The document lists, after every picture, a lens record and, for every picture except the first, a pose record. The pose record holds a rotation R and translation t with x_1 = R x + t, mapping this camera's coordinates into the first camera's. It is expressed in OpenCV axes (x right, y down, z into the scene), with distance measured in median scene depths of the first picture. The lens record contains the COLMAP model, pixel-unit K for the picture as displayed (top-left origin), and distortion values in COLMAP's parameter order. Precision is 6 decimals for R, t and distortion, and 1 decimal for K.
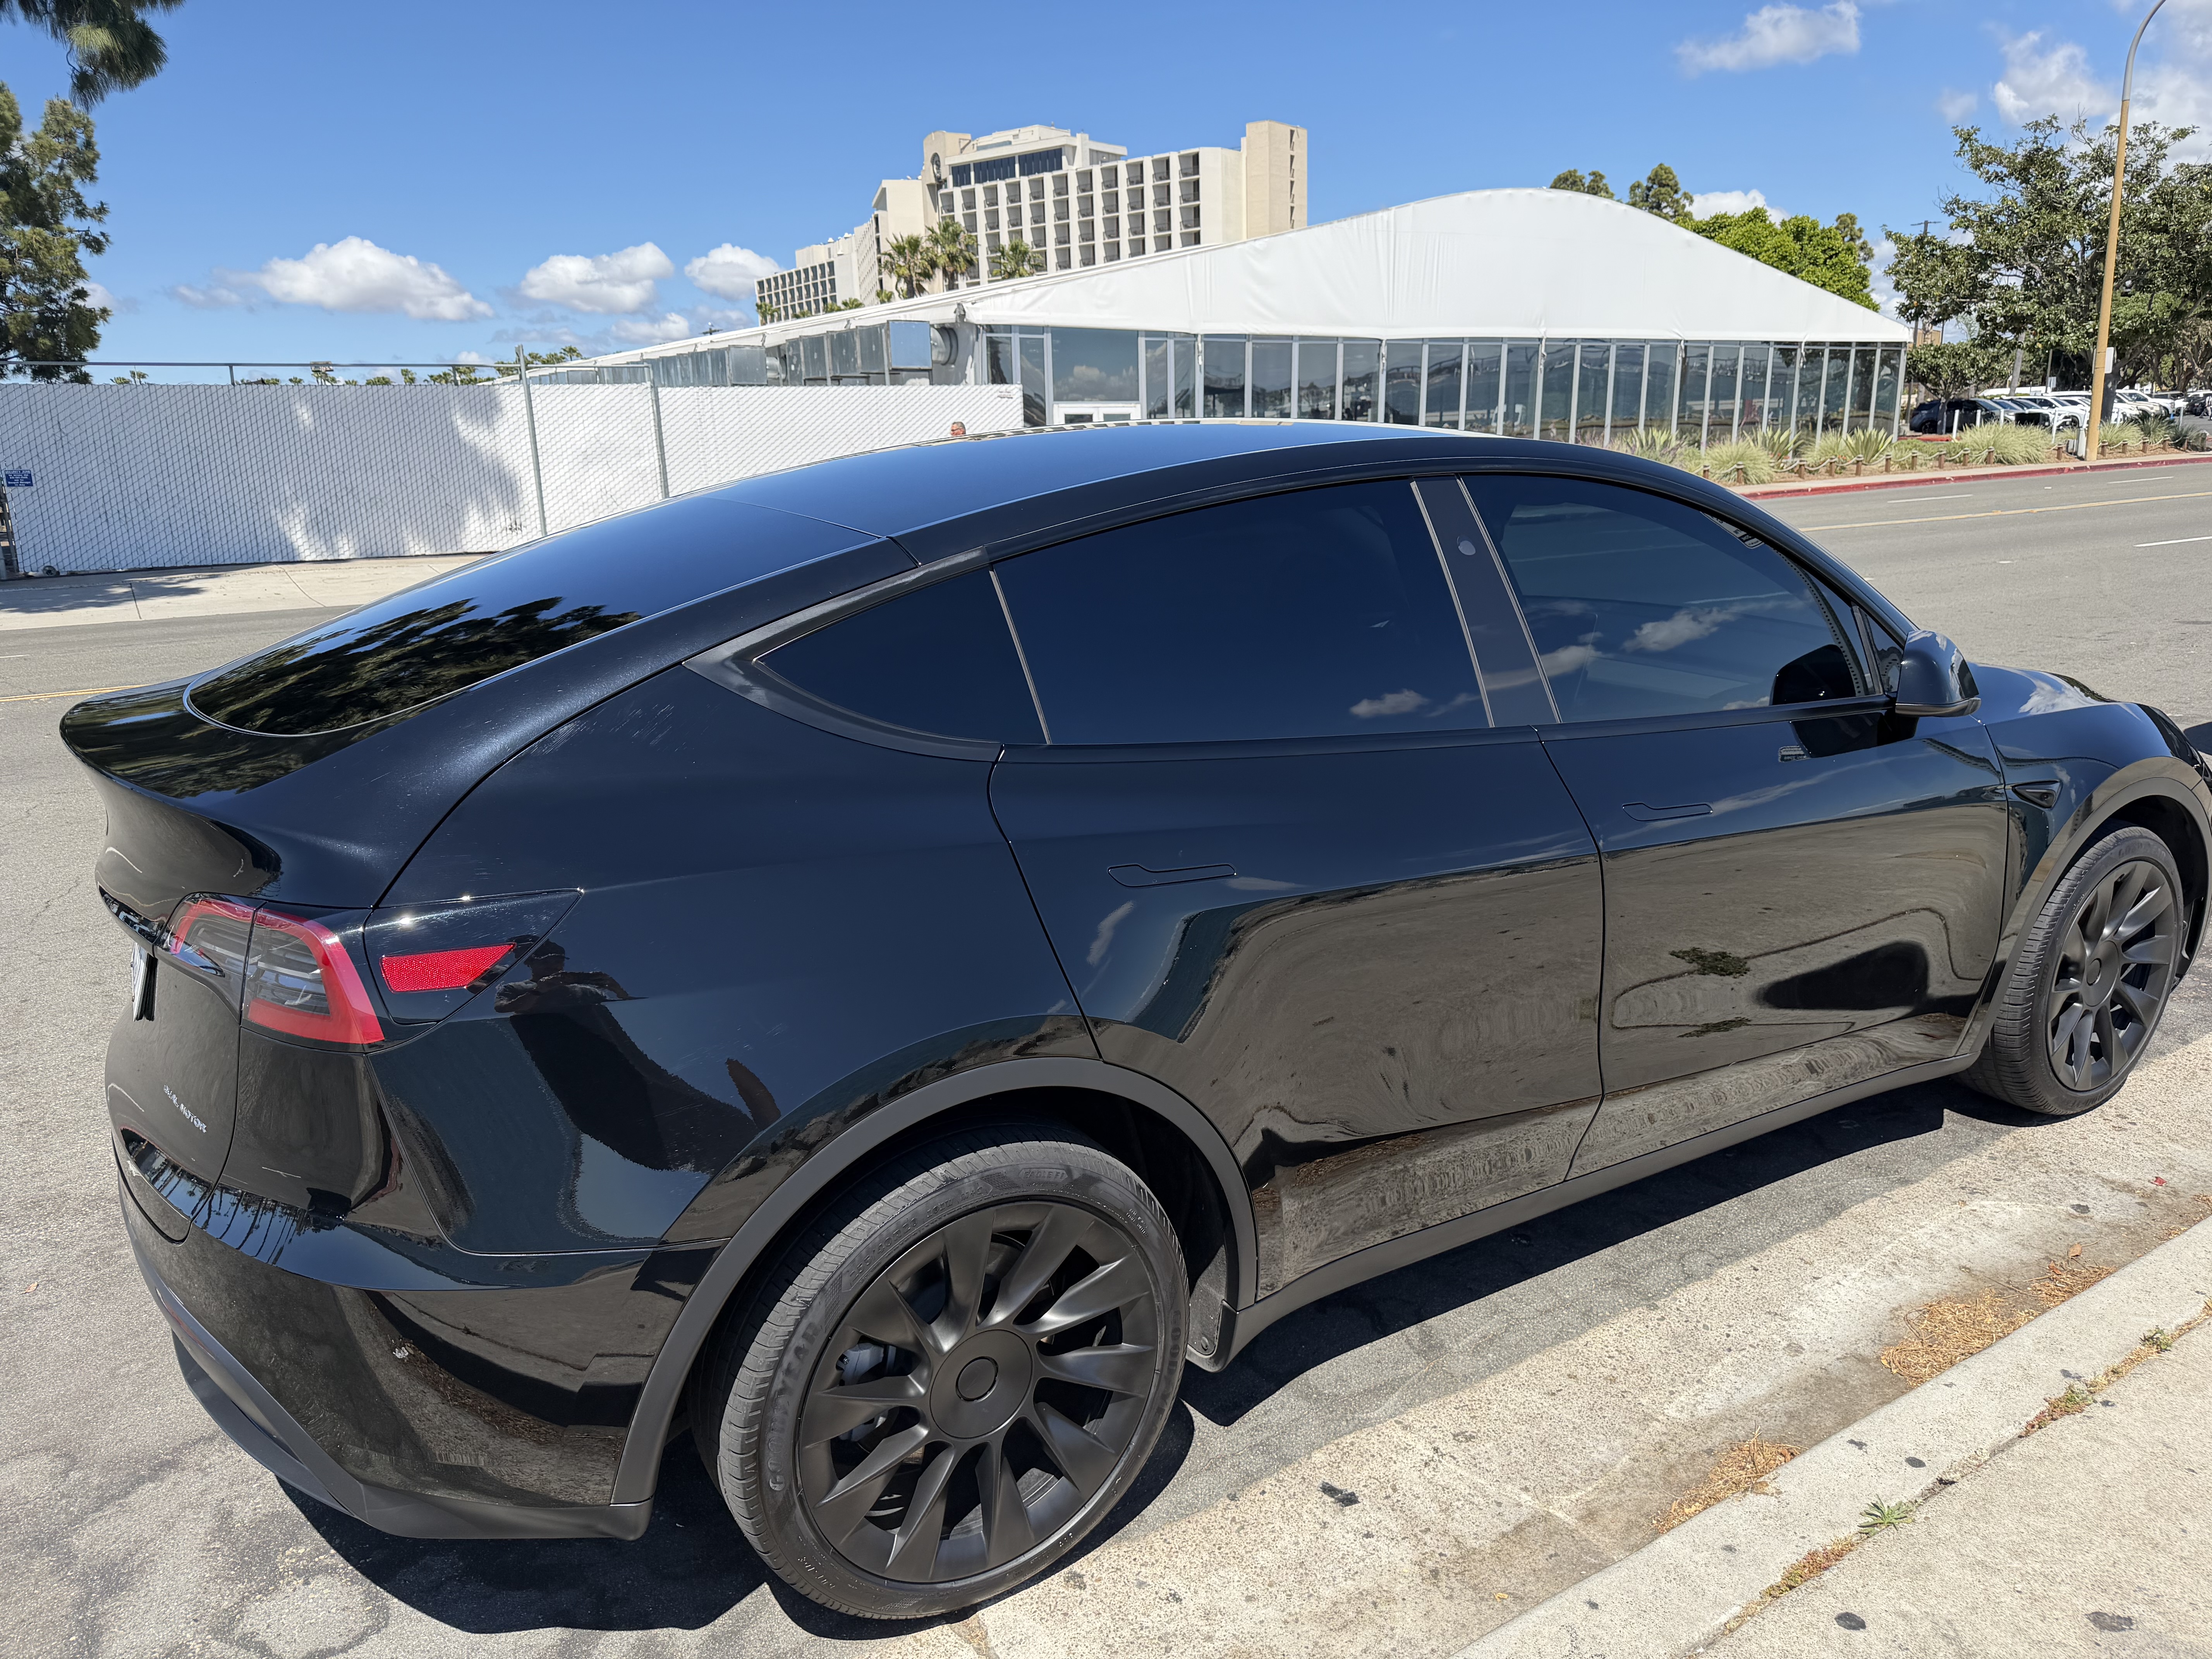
lens RADIAL K [[1570.4, 0, 1123.3], [0, 1570.4, 816.6], [0, 0, 1]] dist [0.018006, -0.029258]
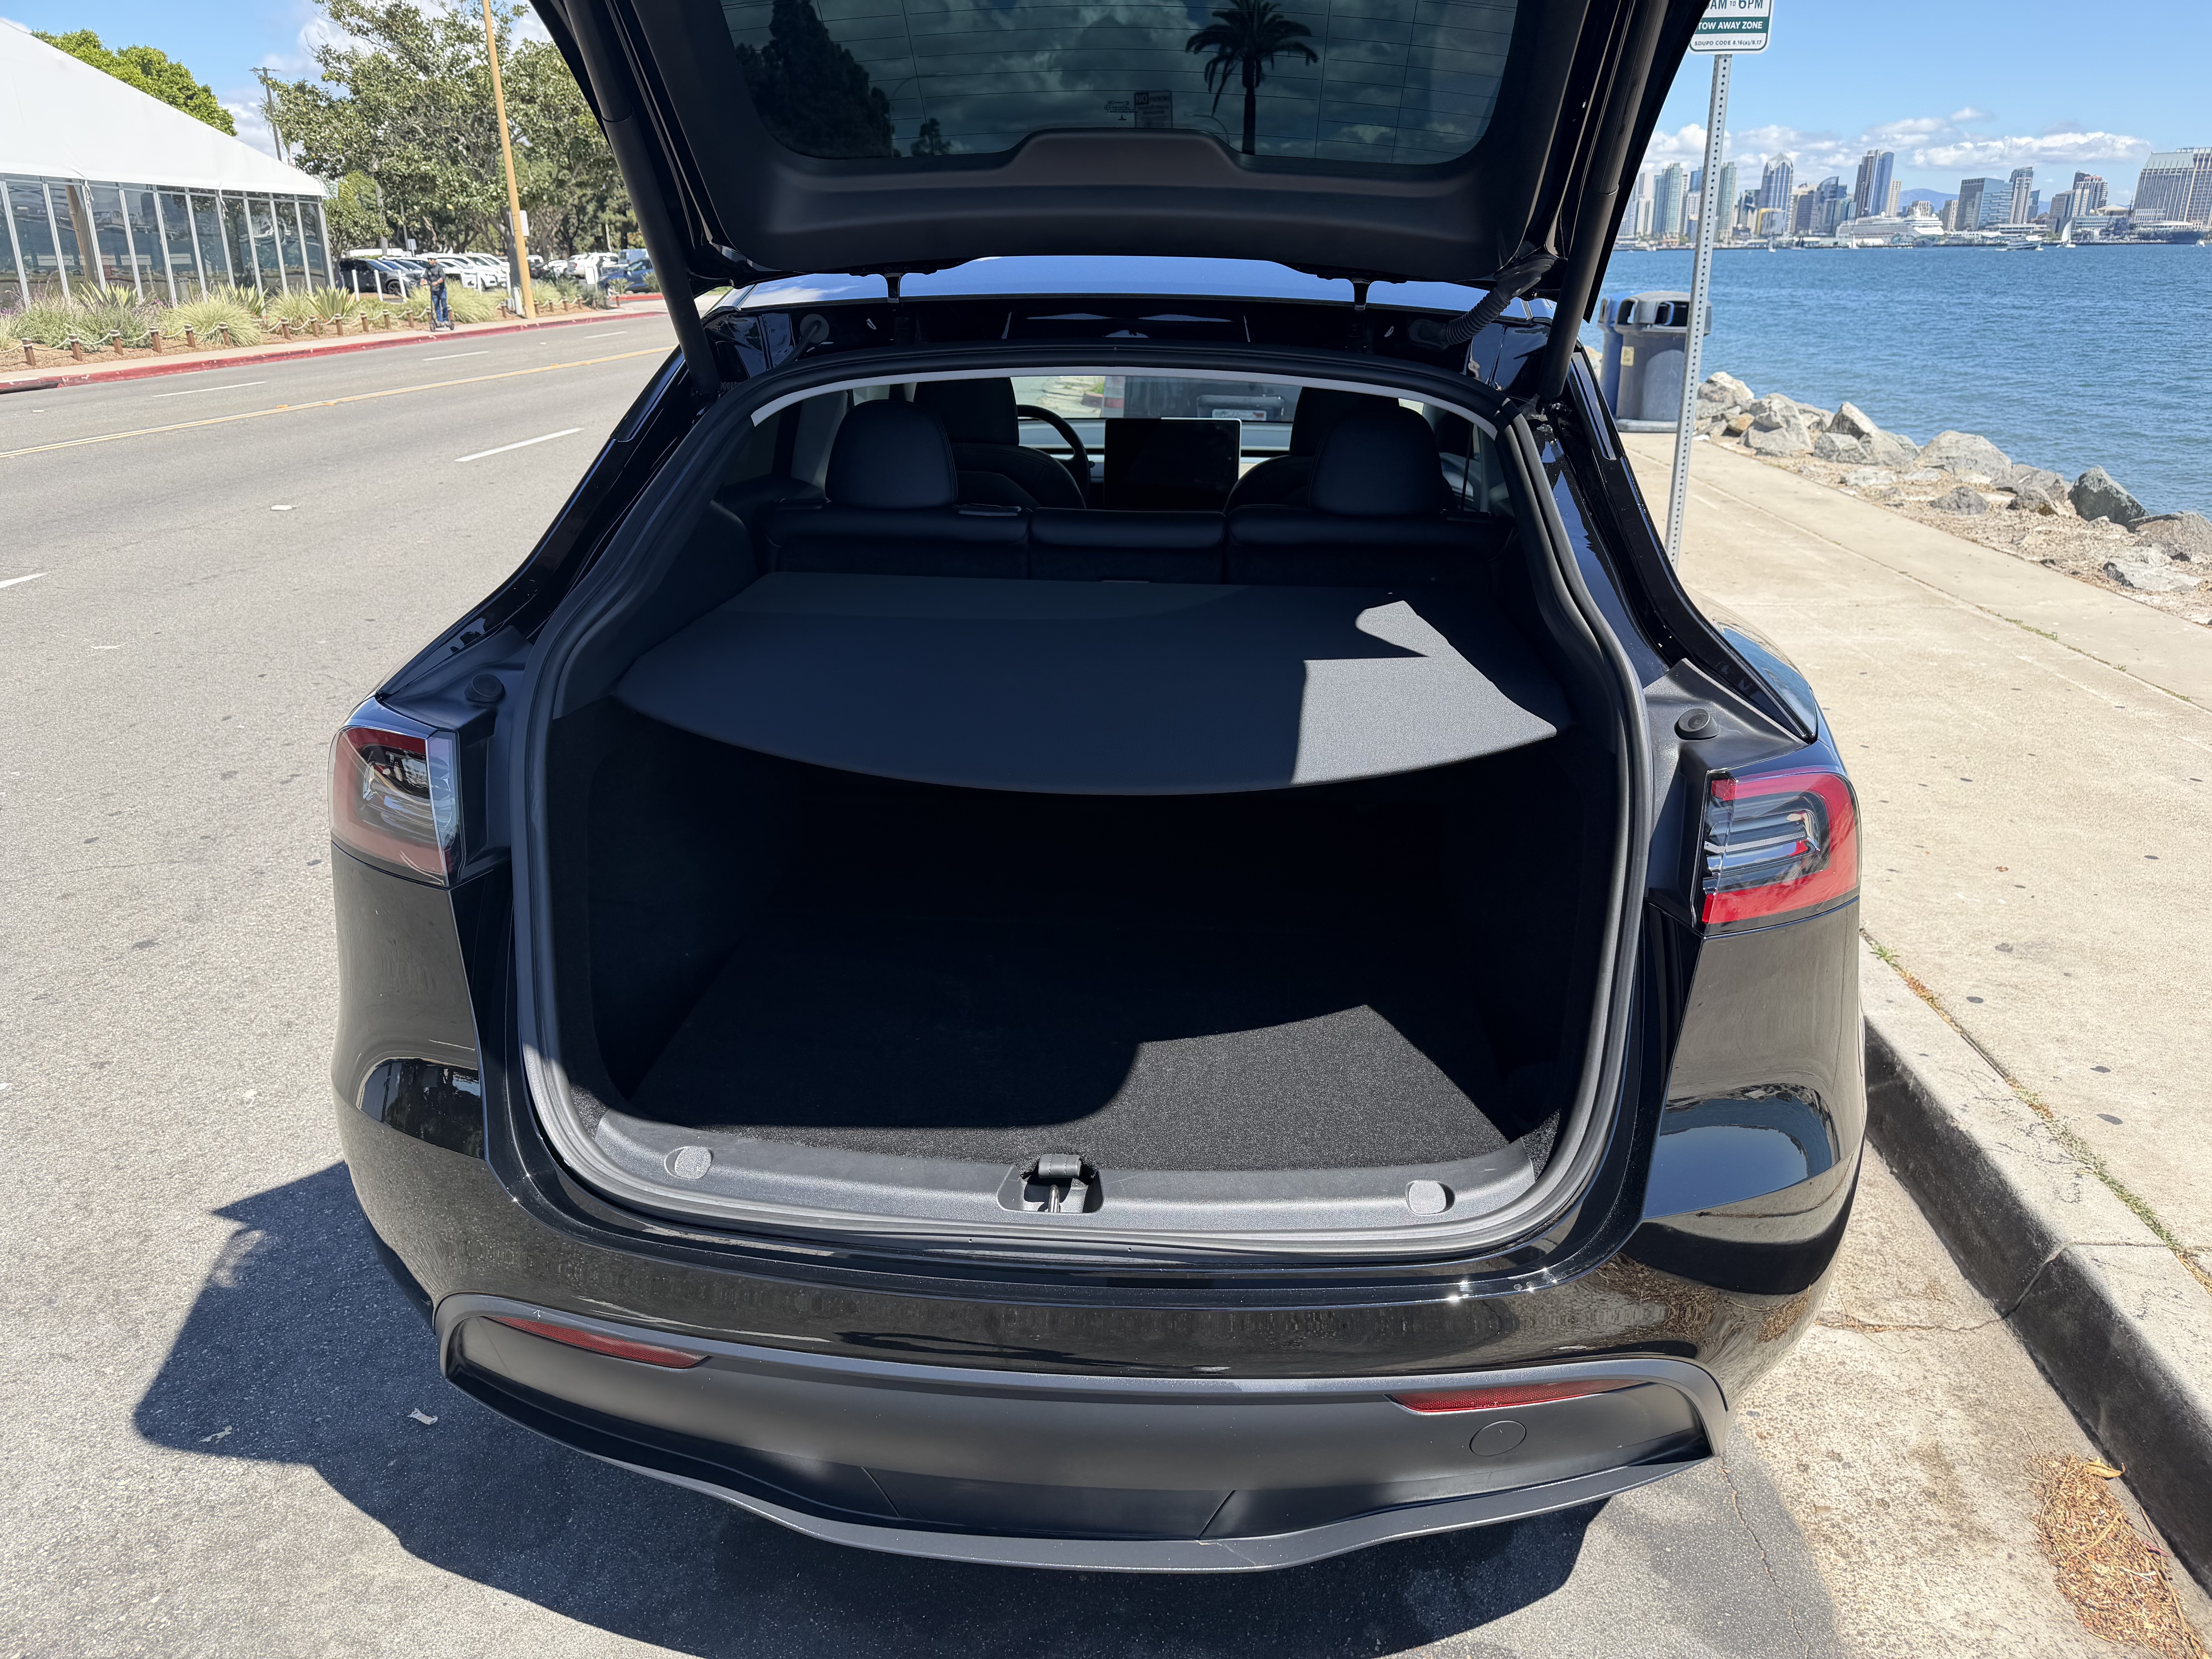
lens RADIAL K [[1570.4, 0, 1116.2], [0, 1570.4, 816.5], [0, 0, 1]] dist [0.018006, -0.029258]
pose [[0.588180, -0.248577, 0.769581, -0.151764], [0.186205, 0.967650, 0.170240, -0.012909], [-0.787002, 0.043168, 0.615438, 0.084639]]
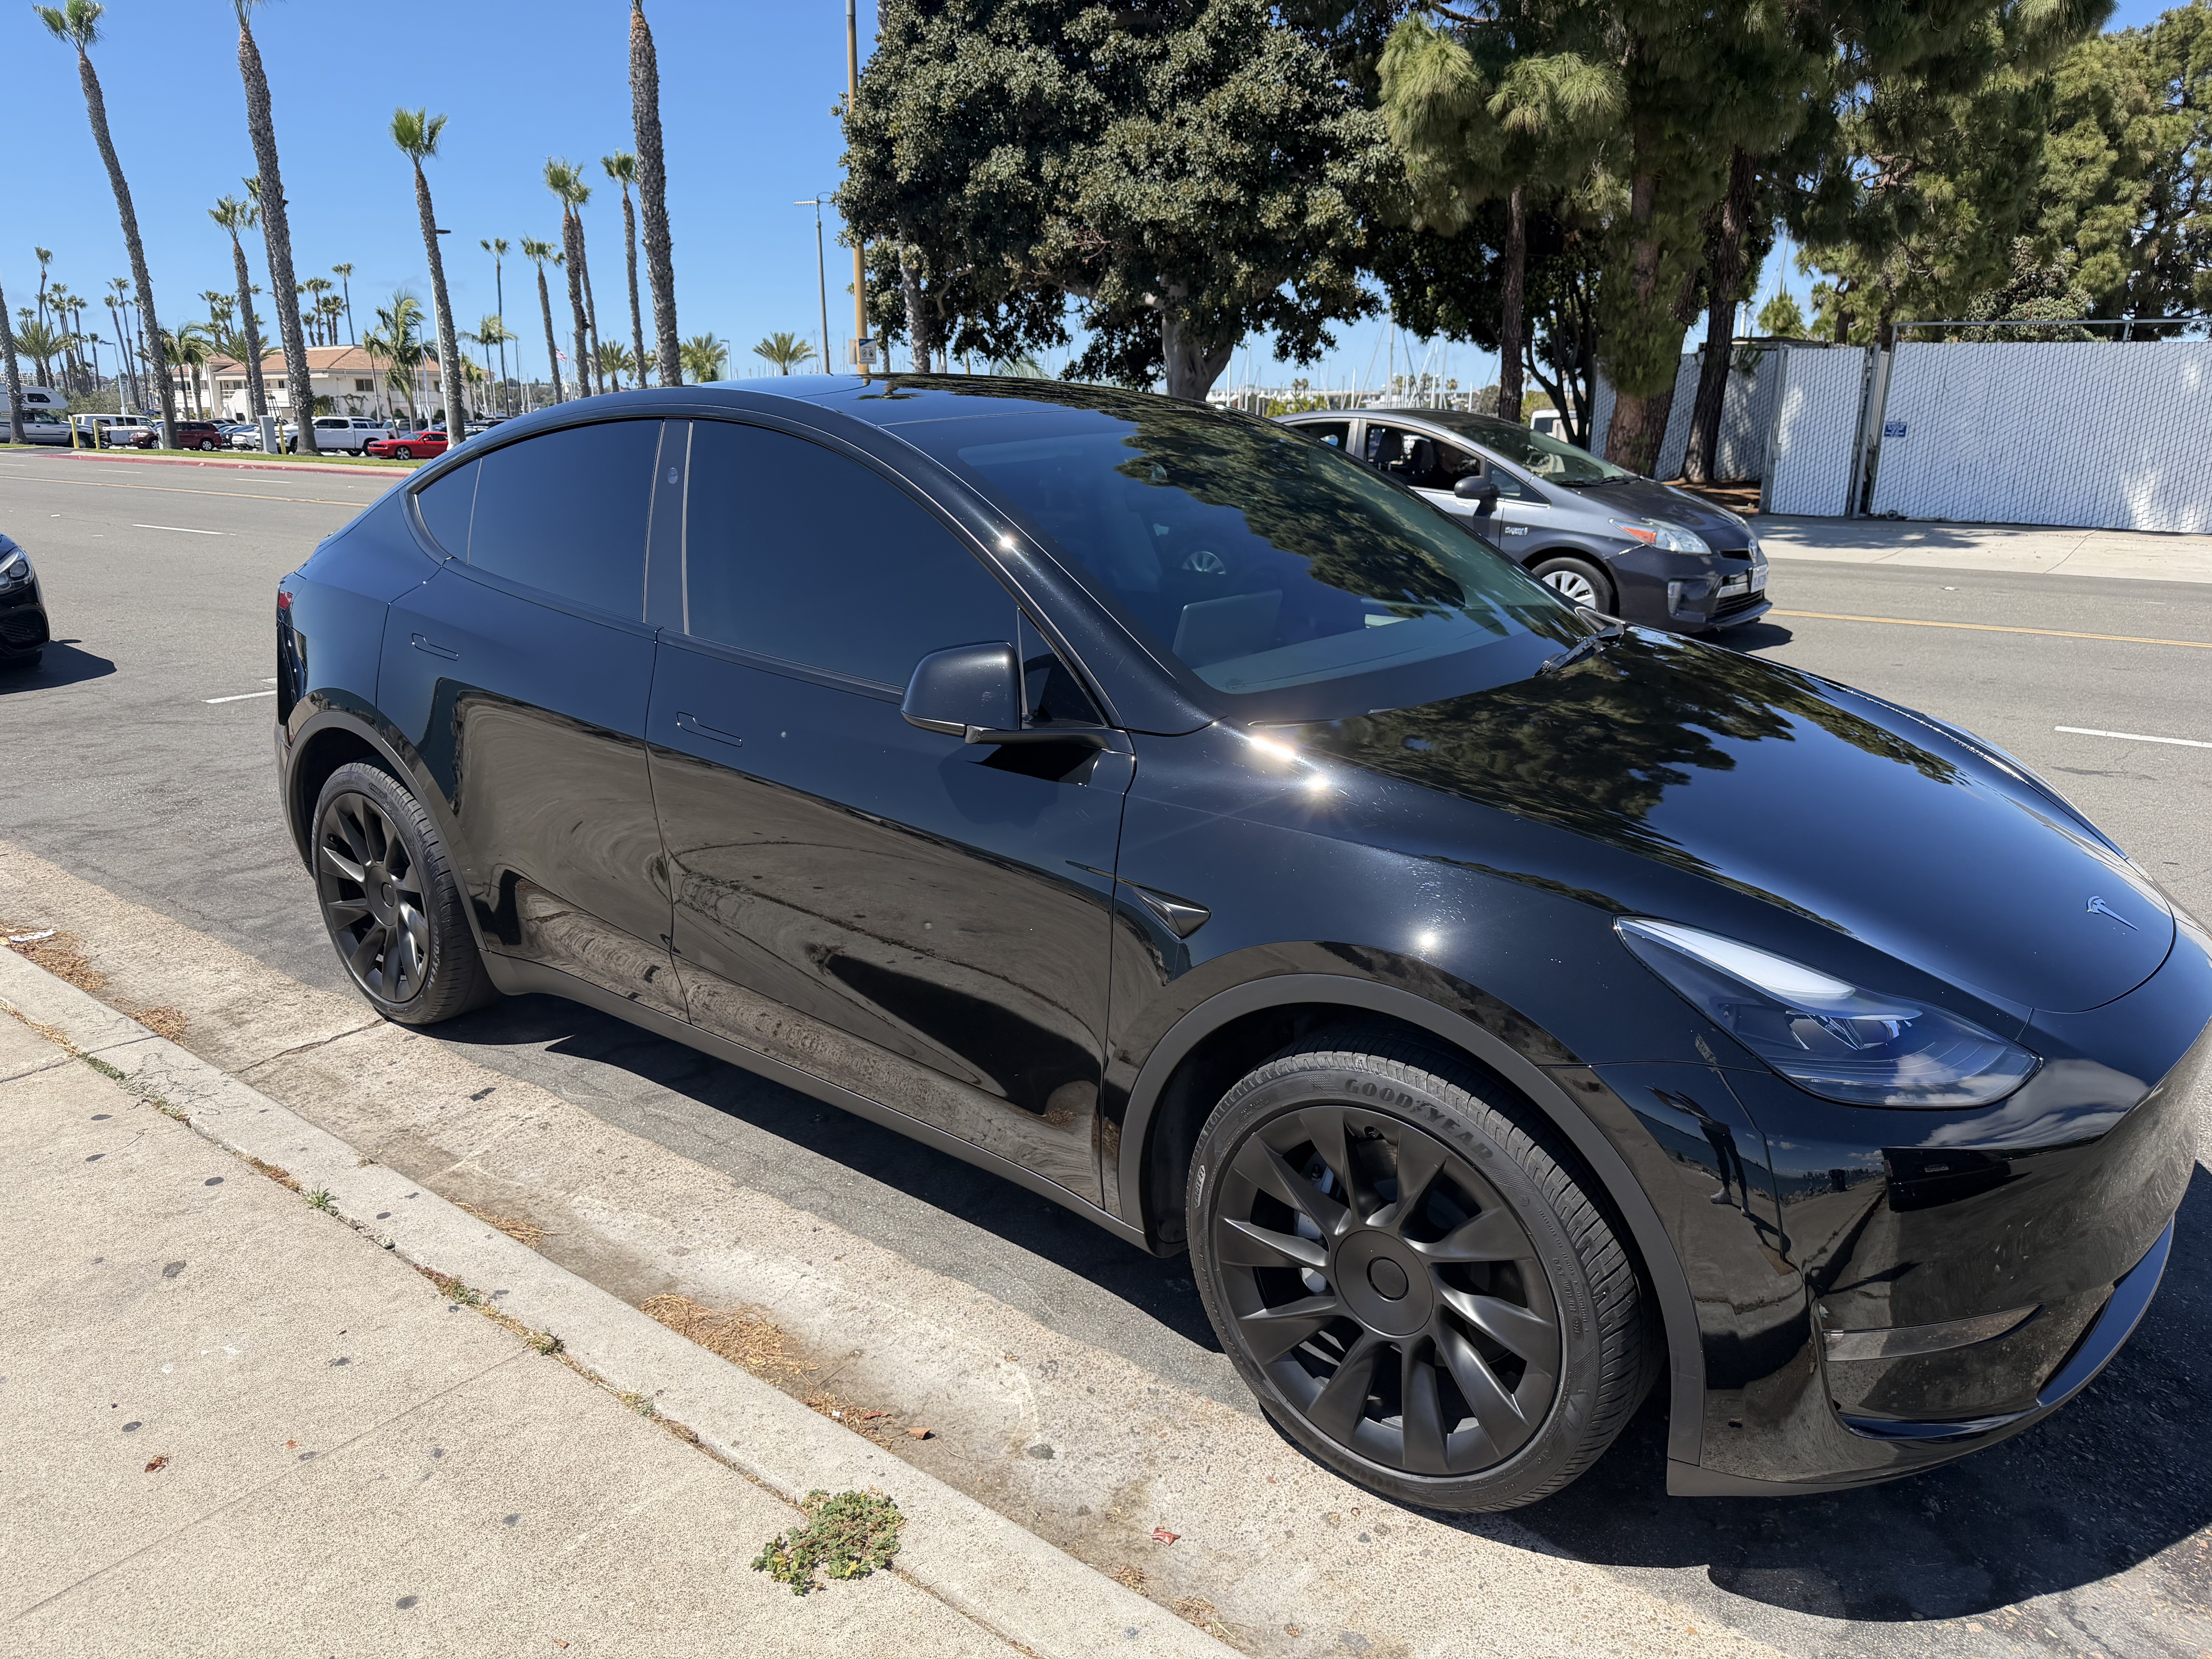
lens RADIAL K [[1570.4, 0, 1100.8], [0, 1570.4, 838.0], [0, 0, 1]] dist [0.018006, -0.029258]
pose [[0.324529, 0.273561, -0.905453, 0.245381], [-0.239559, 0.949825, 0.201106, -0.037218], [0.915037, 0.151645, 0.373780, 0.142050]]
